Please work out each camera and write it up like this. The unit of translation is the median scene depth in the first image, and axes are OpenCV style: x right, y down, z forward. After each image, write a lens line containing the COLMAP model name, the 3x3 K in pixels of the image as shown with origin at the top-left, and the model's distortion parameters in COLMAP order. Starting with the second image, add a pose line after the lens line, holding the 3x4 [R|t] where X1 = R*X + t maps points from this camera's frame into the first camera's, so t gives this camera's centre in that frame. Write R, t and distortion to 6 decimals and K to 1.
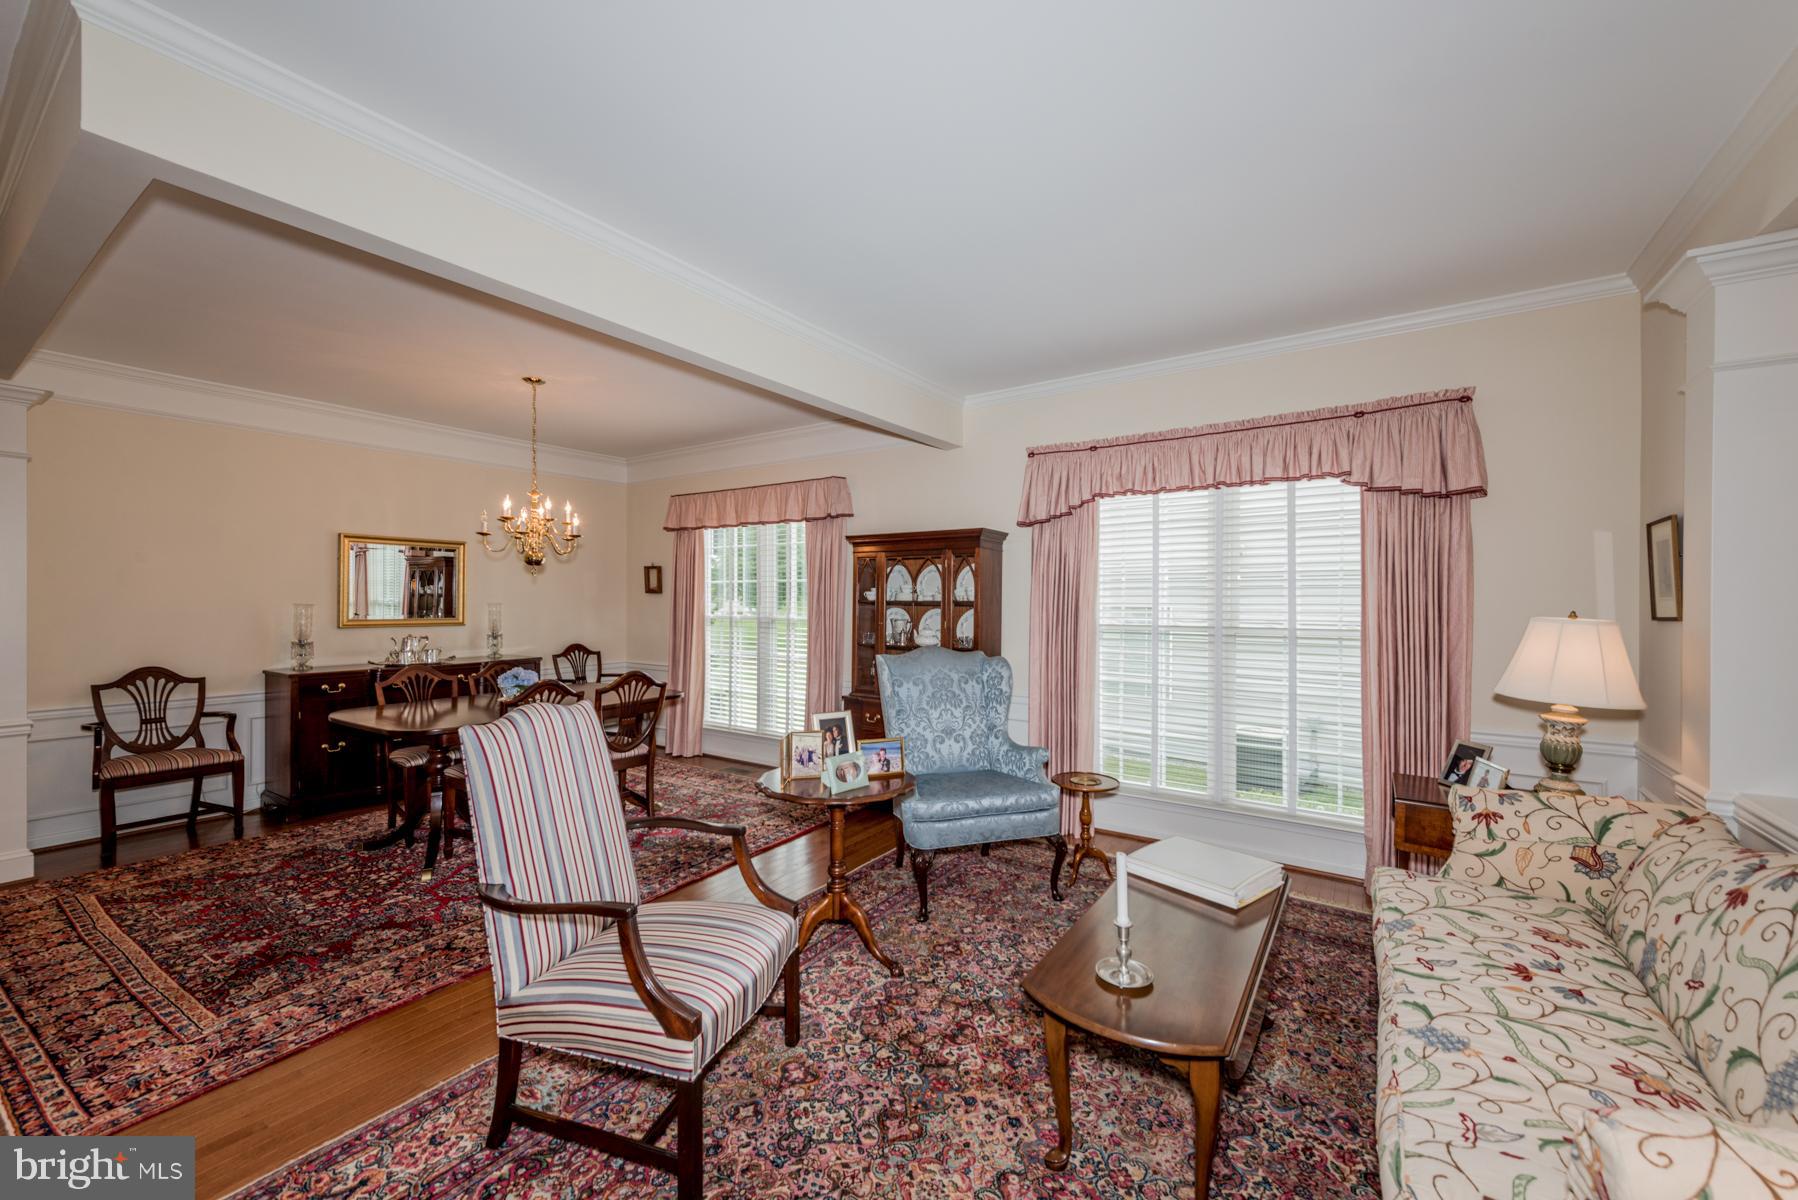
lens RADIAL K [[702.7, 0, 896.6], [0, 702.7, 606.9], [0, 0, 1]] dist [0.016292, -0.003446]
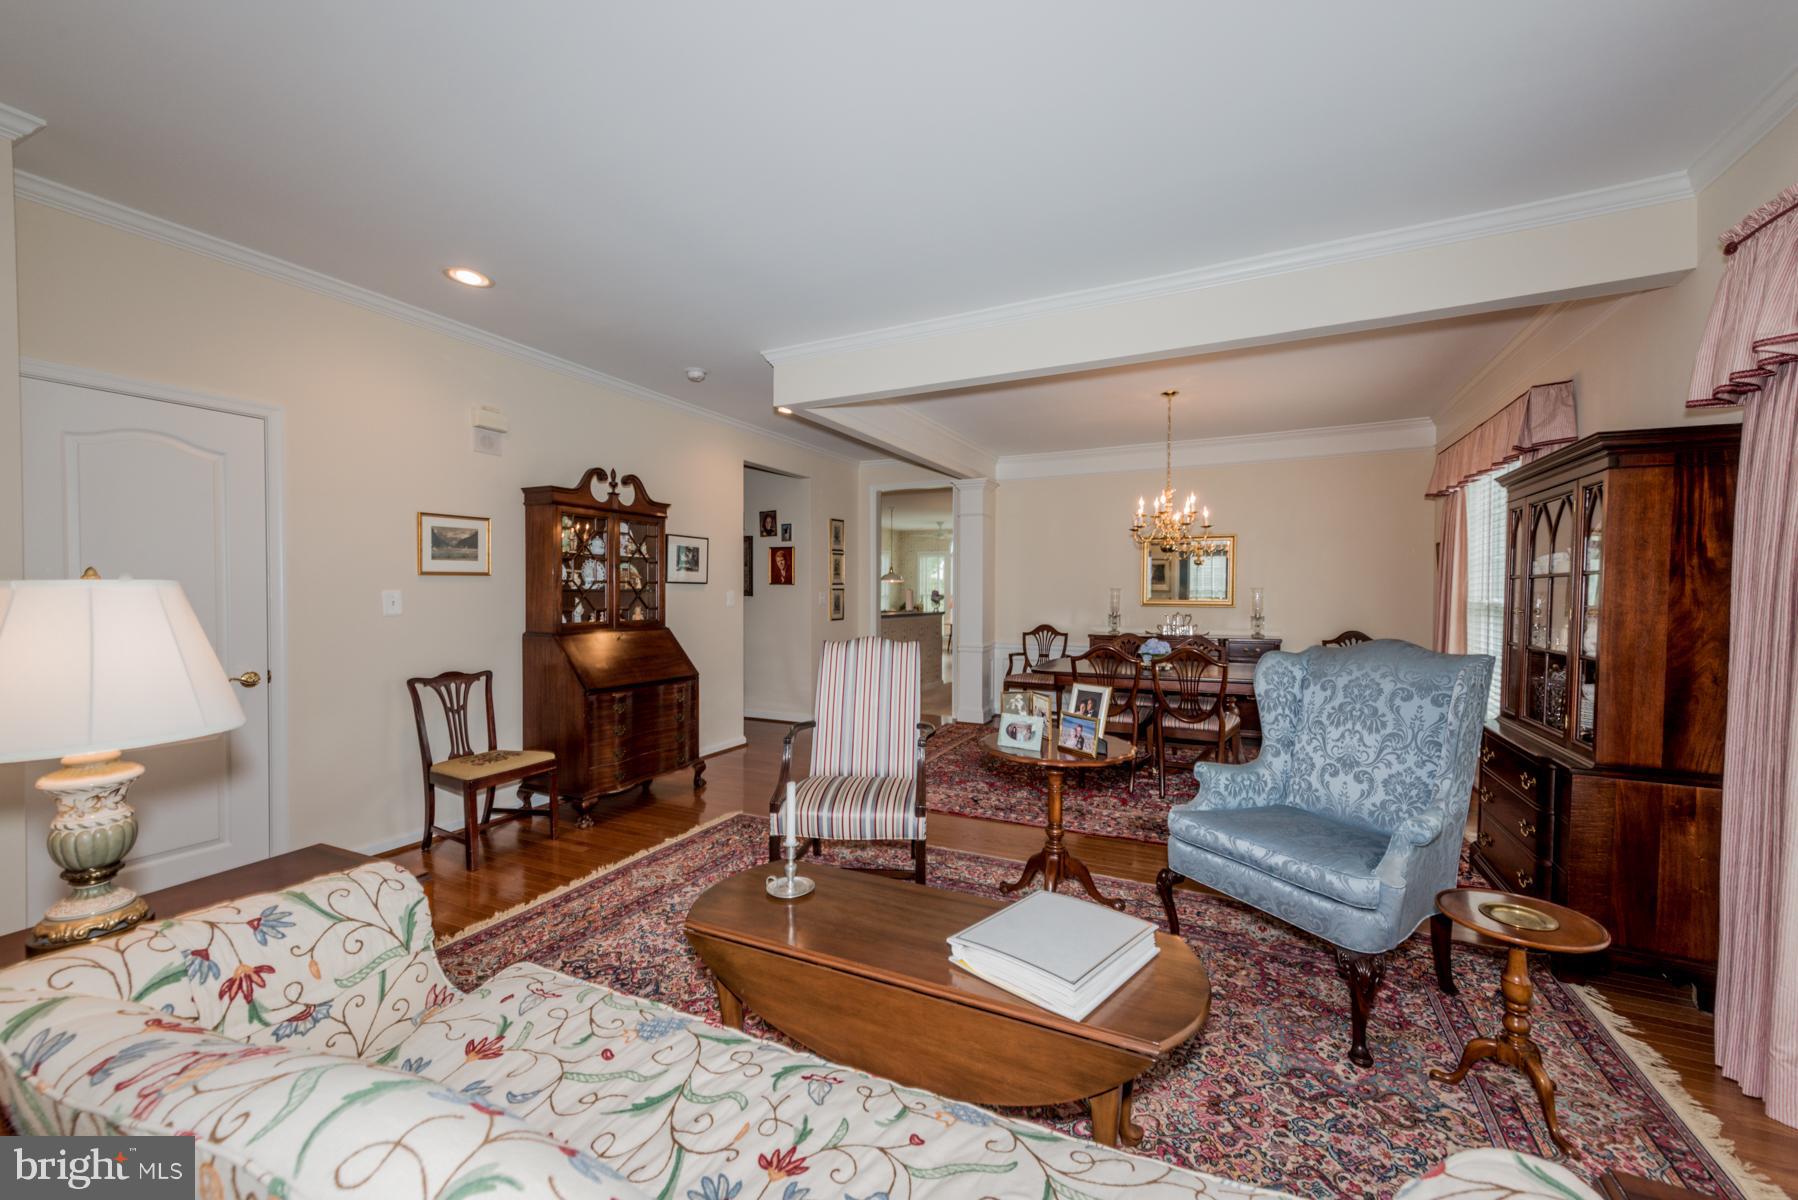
lens RADIAL K [[702.7, 0, 895.9], [0, 702.7, 609.3], [0, 0, 1]] dist [0.016292, -0.003446]
pose [[0.138176, 0.021591, -0.990172, 0.684966], [-0.008623, 0.999751, 0.020597, 0.017674], [0.990370, 0.005692, 0.138327, 0.464894]]
